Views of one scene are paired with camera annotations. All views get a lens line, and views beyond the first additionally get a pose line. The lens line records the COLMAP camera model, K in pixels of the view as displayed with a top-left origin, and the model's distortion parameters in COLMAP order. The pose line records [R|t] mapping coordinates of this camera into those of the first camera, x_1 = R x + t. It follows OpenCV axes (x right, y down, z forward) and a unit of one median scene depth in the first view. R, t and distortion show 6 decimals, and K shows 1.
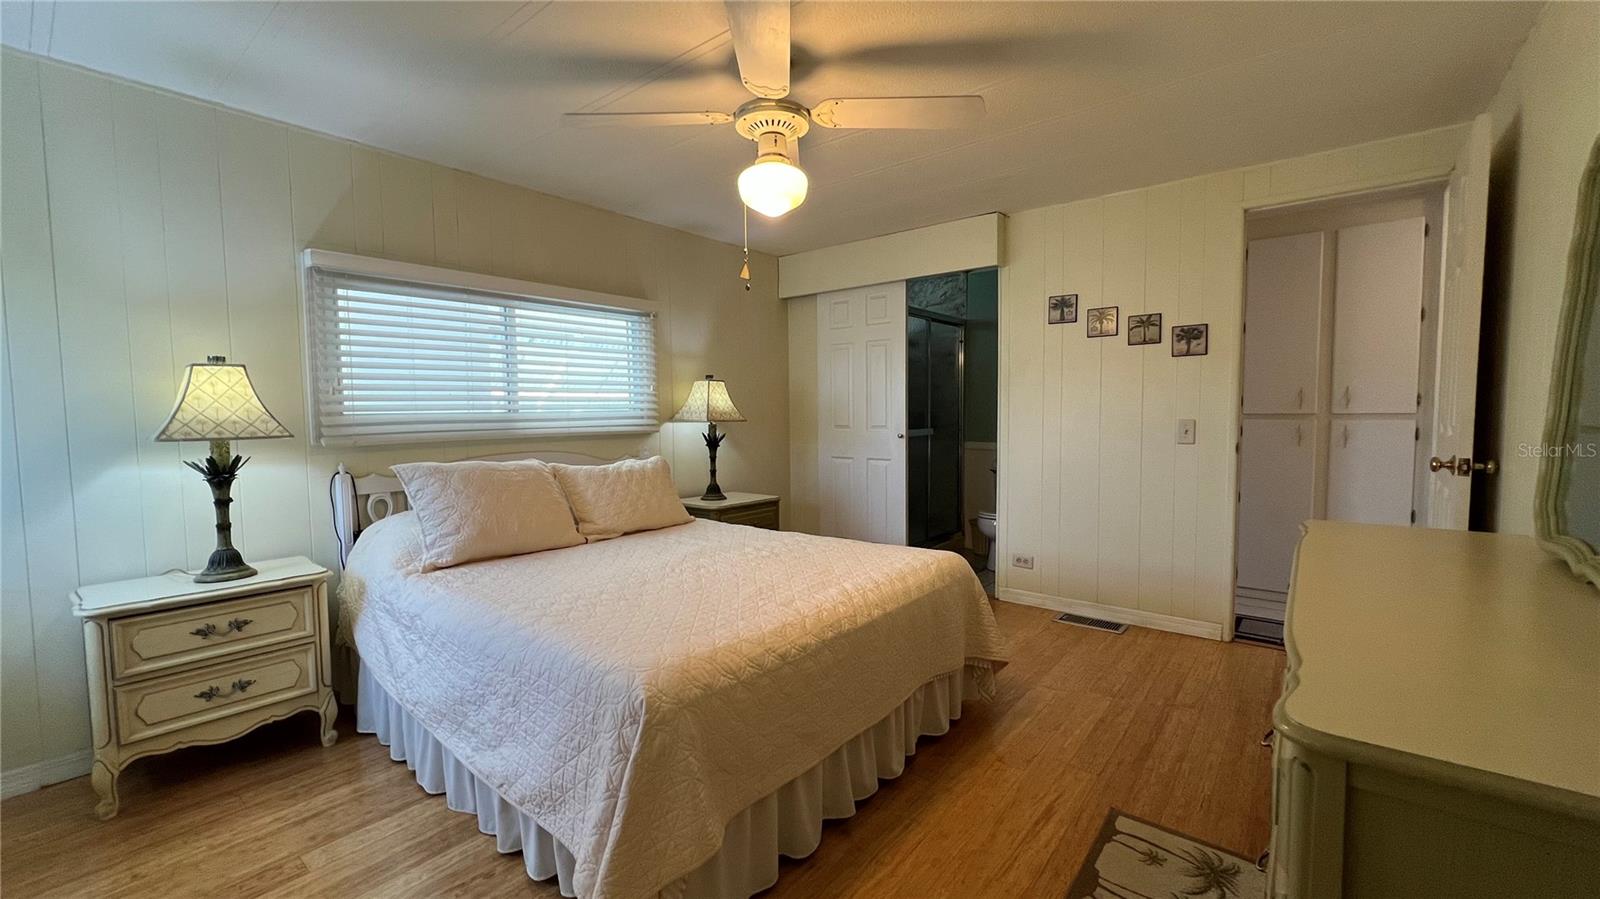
lens RADIAL K [[640.5, 0, 804.8], [0, 640.5, 449.8], [0, 0, 1]] dist [-0.003155, 0.000732]
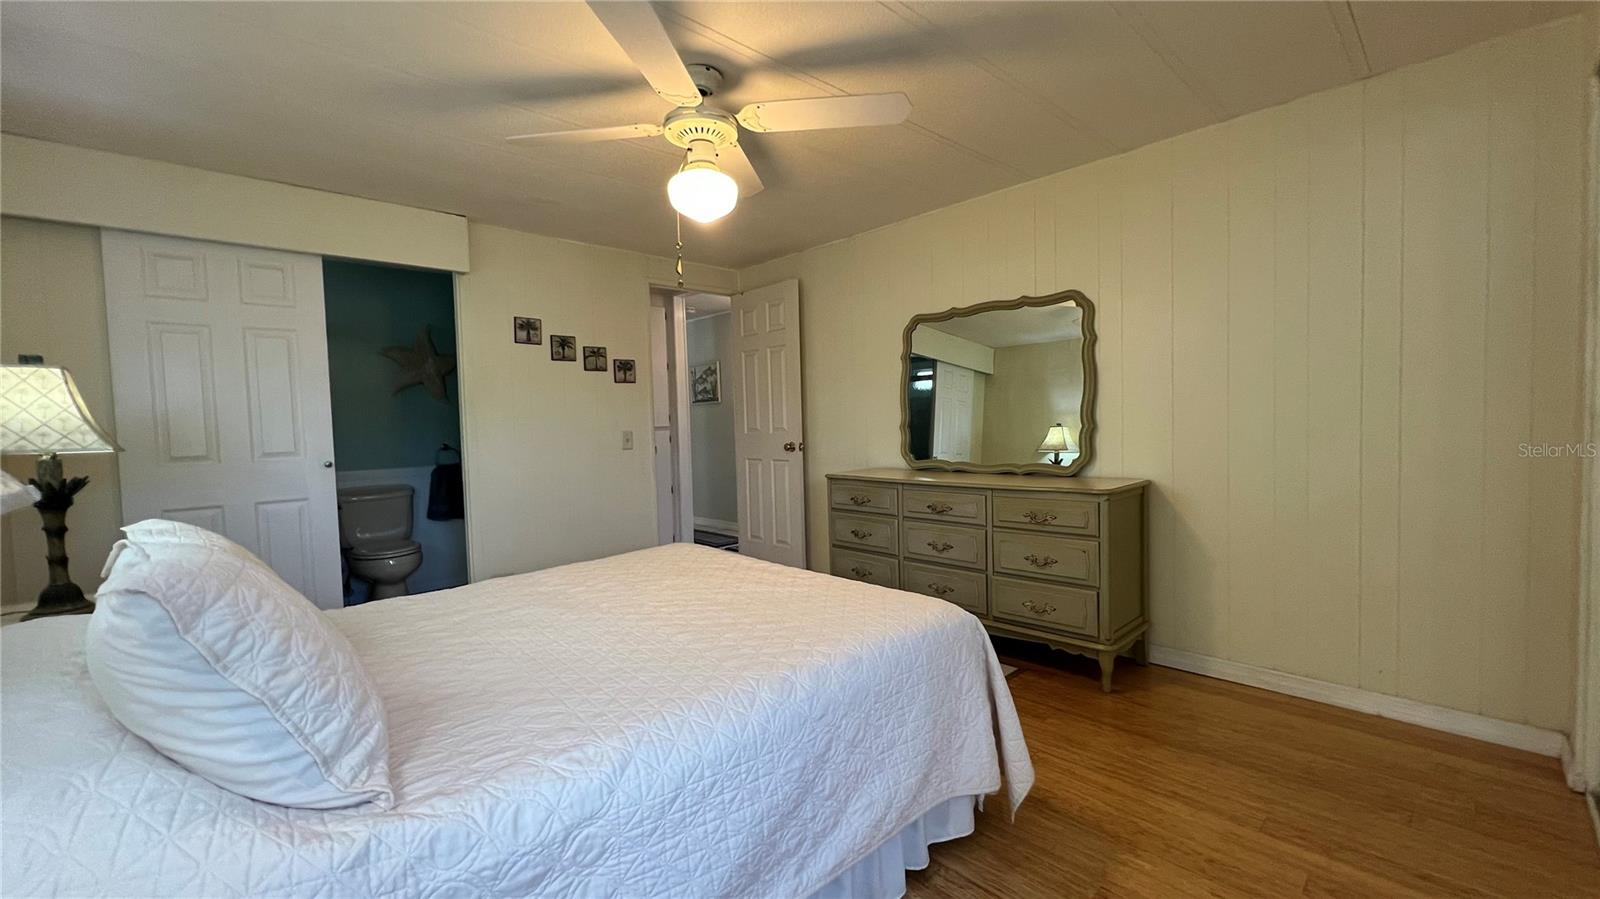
lens RADIAL K [[640.5, 0, 804.8], [0, 640.5, 449.8], [0, 0, 1]] dist [-0.003155, 0.000732]
pose [[0.137673, -0.038004, 0.989748, -0.631534], [0.089252, 0.995674, 0.025817, -0.009852], [-0.986448, 0.084782, 0.140470, 0.439406]]
